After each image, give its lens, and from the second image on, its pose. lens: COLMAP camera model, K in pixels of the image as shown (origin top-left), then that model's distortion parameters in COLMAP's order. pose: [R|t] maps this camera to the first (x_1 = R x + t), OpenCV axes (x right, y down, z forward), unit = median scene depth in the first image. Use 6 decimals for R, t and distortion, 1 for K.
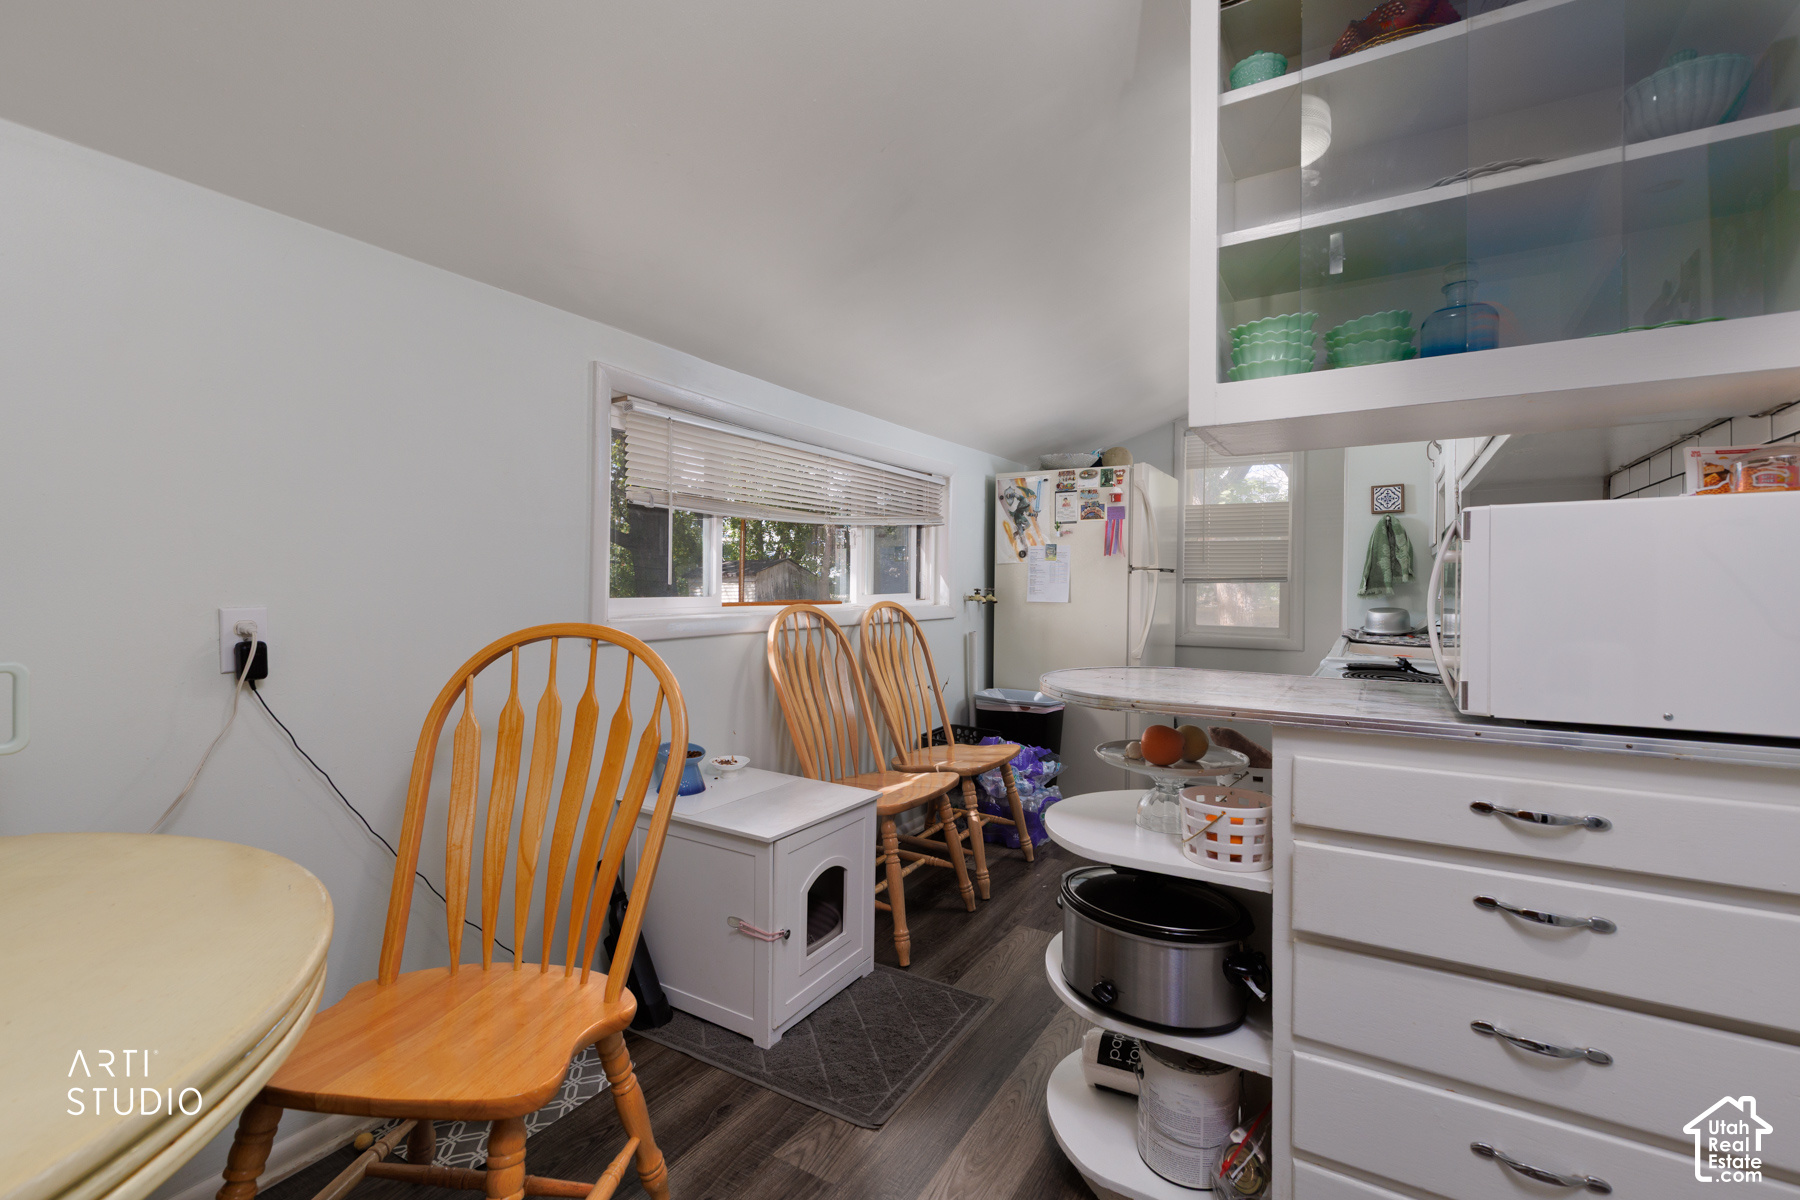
lens RADIAL K [[803.9, 0, 895.3], [0, 803.9, 592.3], [0, 0, 1]] dist [0.007001, -0.002022]
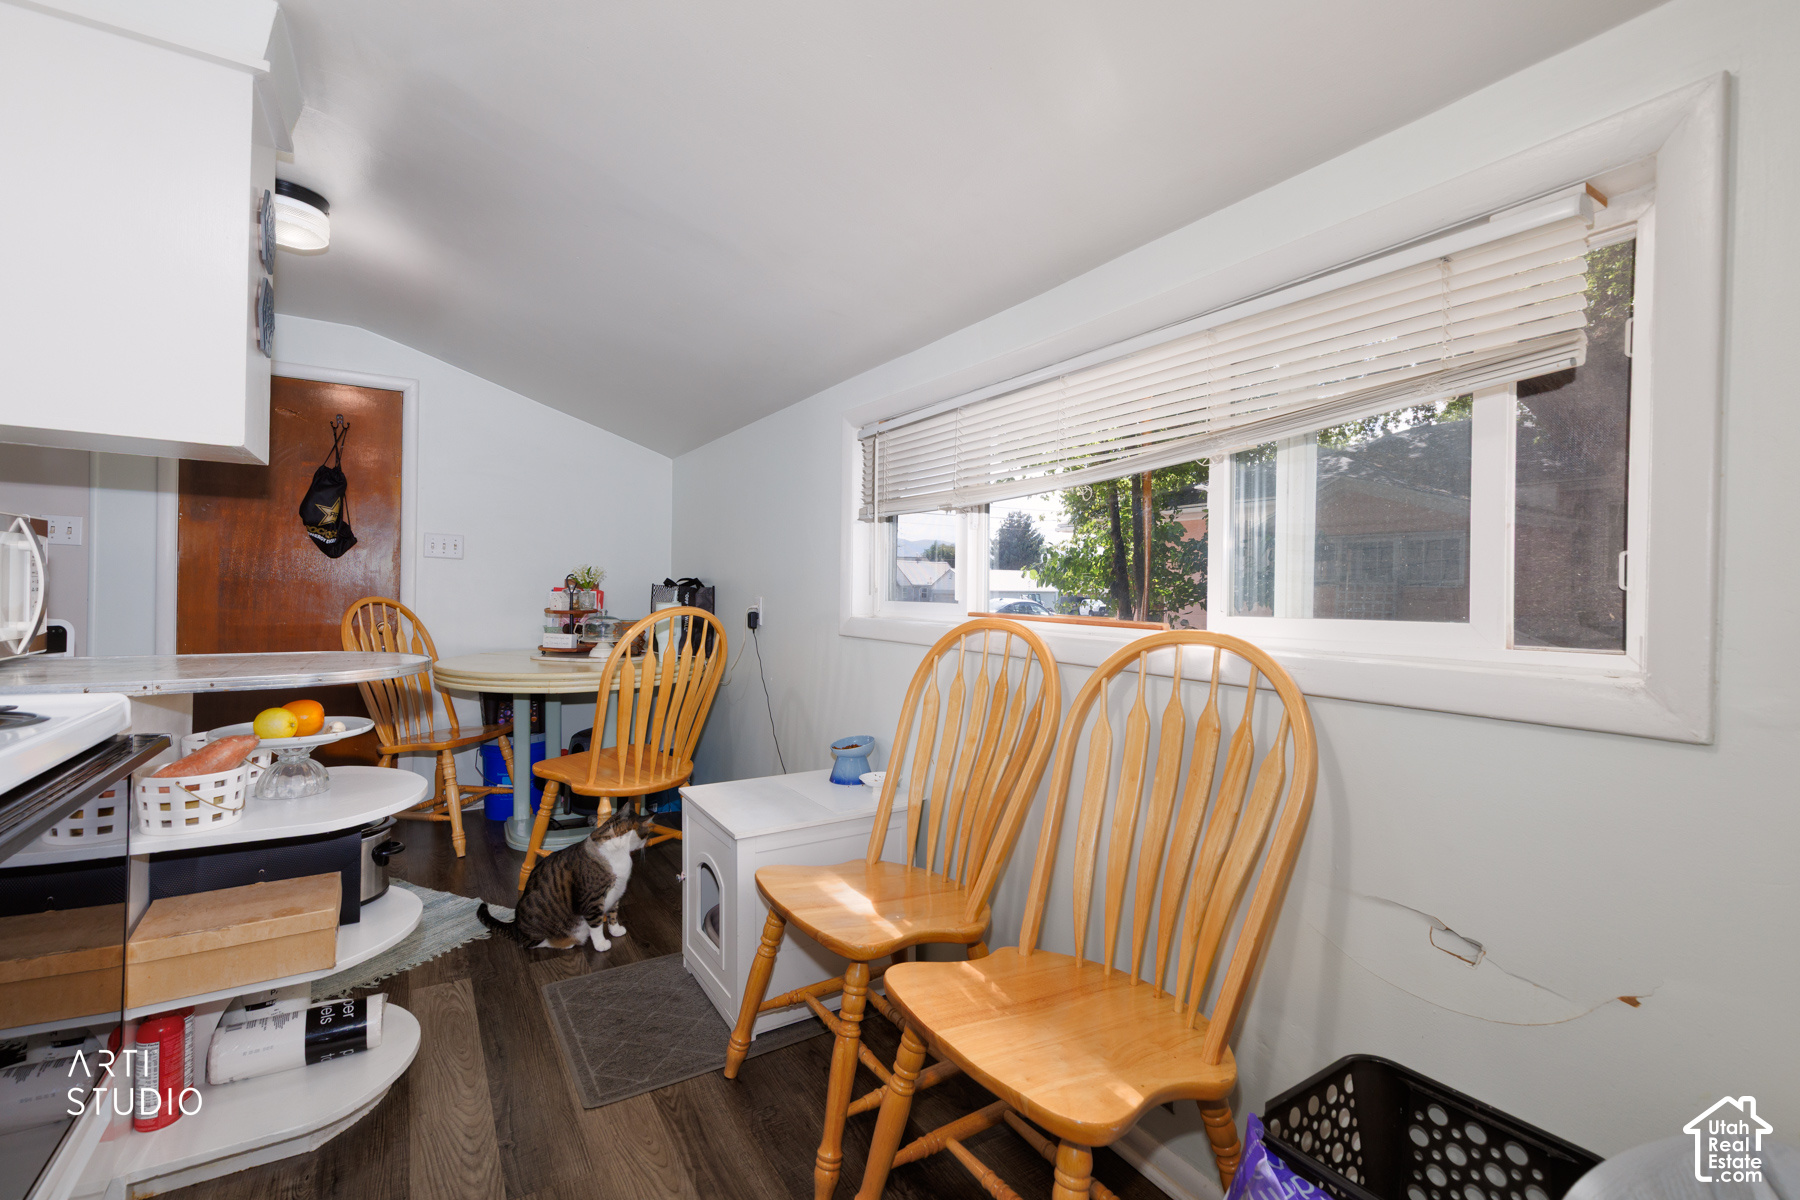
lens RADIAL K [[803.9, 0, 906.3], [0, 803.9, 592.8], [0, 0, 1]] dist [0.007001, -0.002022]
pose [[-0.458909, -0.010272, -0.888424, 0.380078], [-0.033033, 0.999439, 0.005508, -0.005489], [0.887869, 0.031875, -0.458991, 0.905233]]
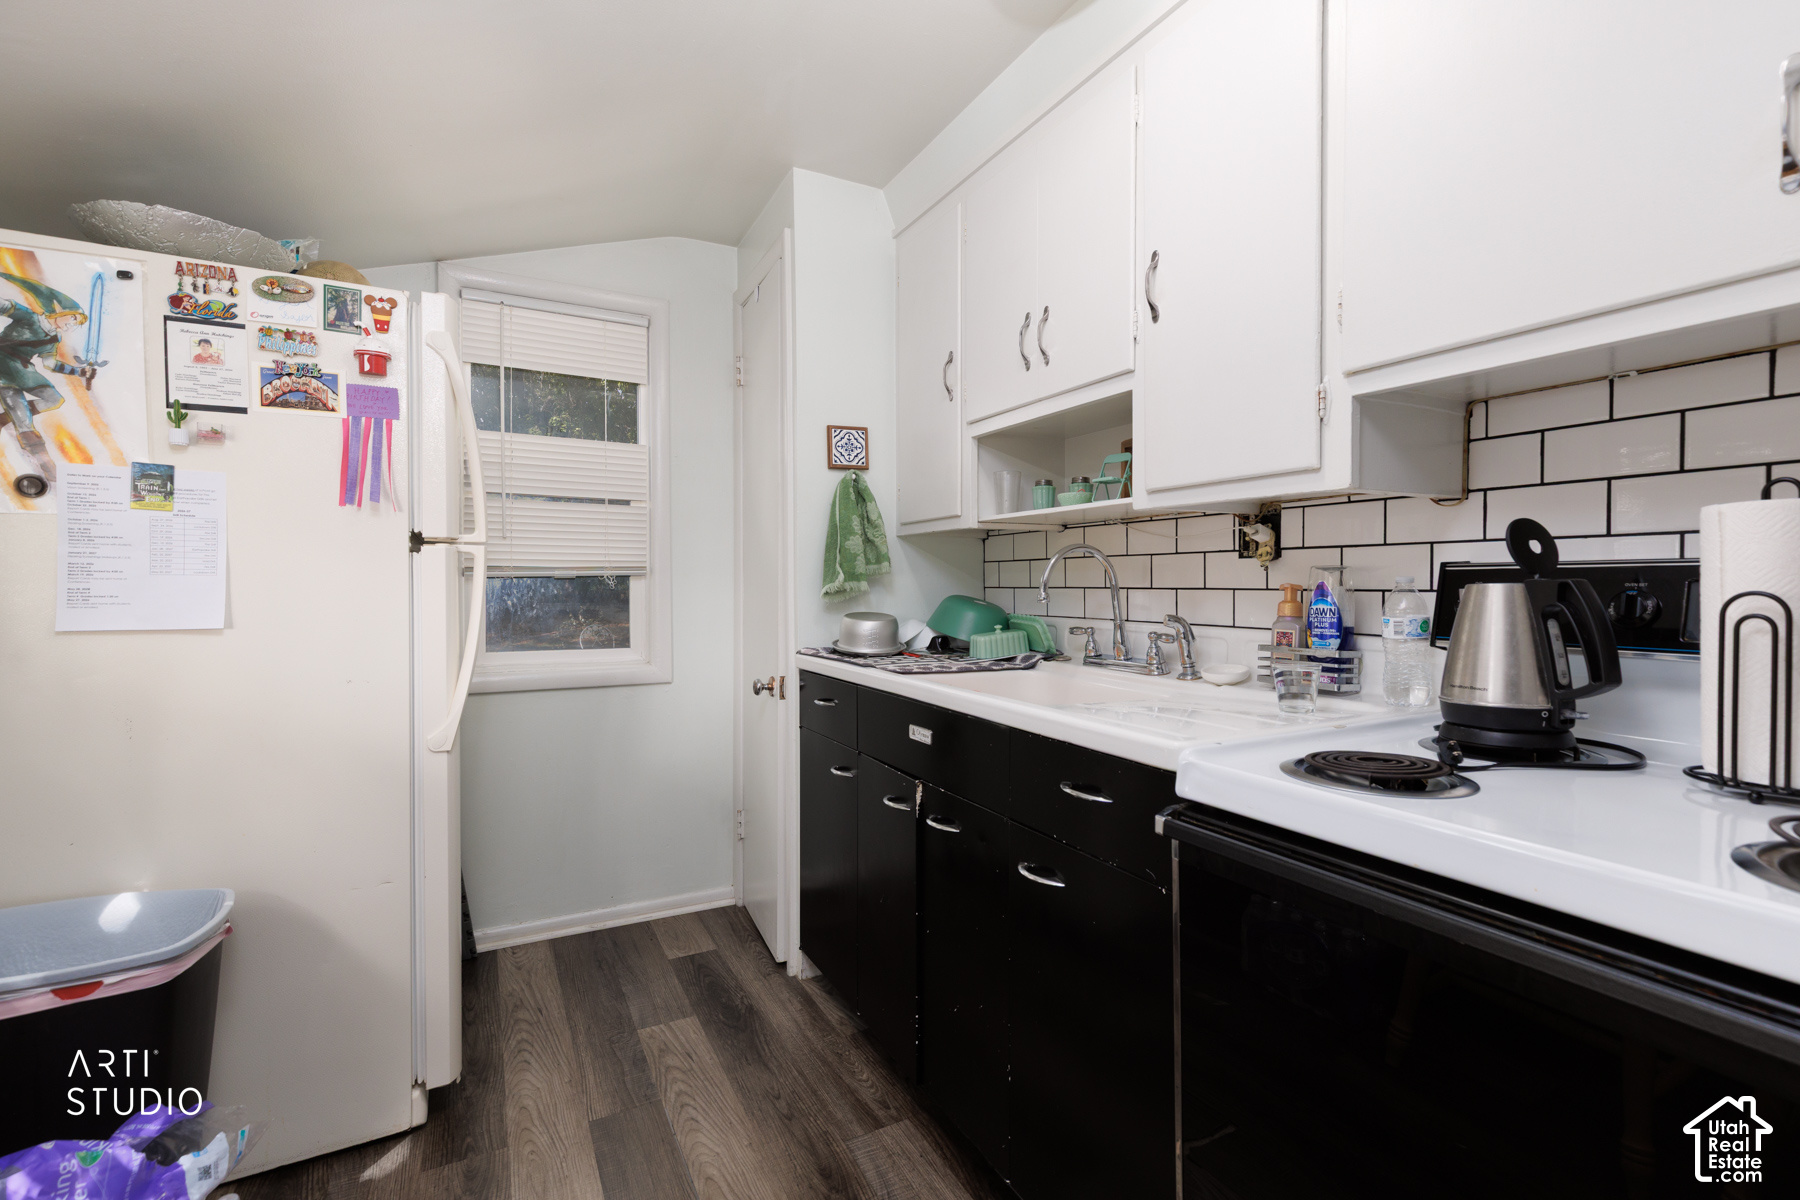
lens RADIAL K [[803.9, 0, 909.5], [0, 803.9, 600.1], [0, 0, 1]] dist [0.007001, -0.002022]
pose [[0.517582, -0.023452, 0.855312, 0.063957], [0.013256, 0.999724, 0.019390, -0.003227], [-0.855531, 0.001302, 0.517750, 0.553100]]
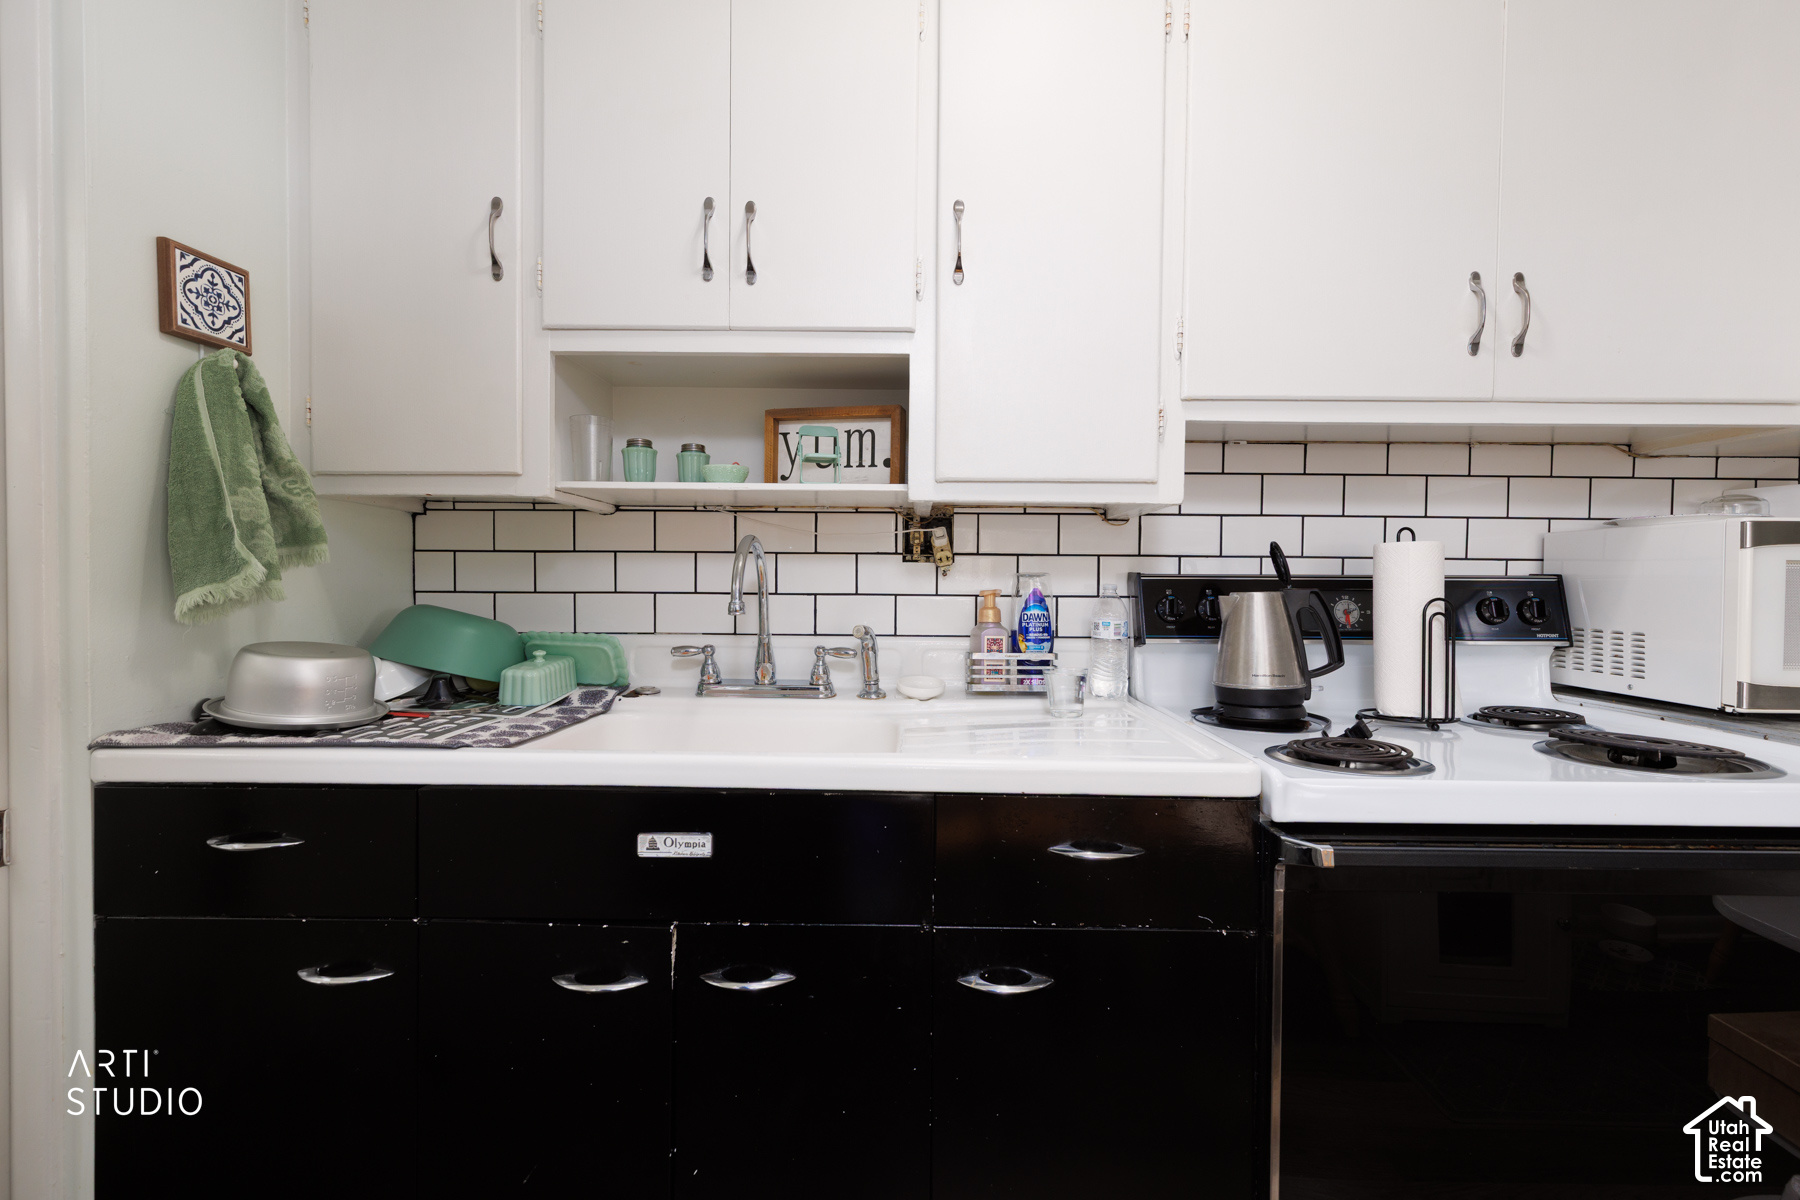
lens RADIAL K [[803.9, 0, 907.7], [0, 803.9, 591.7], [0, 0, 1]] dist [0.007001, -0.002022]
pose [[-0.506413, -0.012208, 0.862205, 0.178033], [0.000180, 0.999898, 0.014263, -0.005792], [-0.862291, 0.007378, -0.506359, 0.828987]]
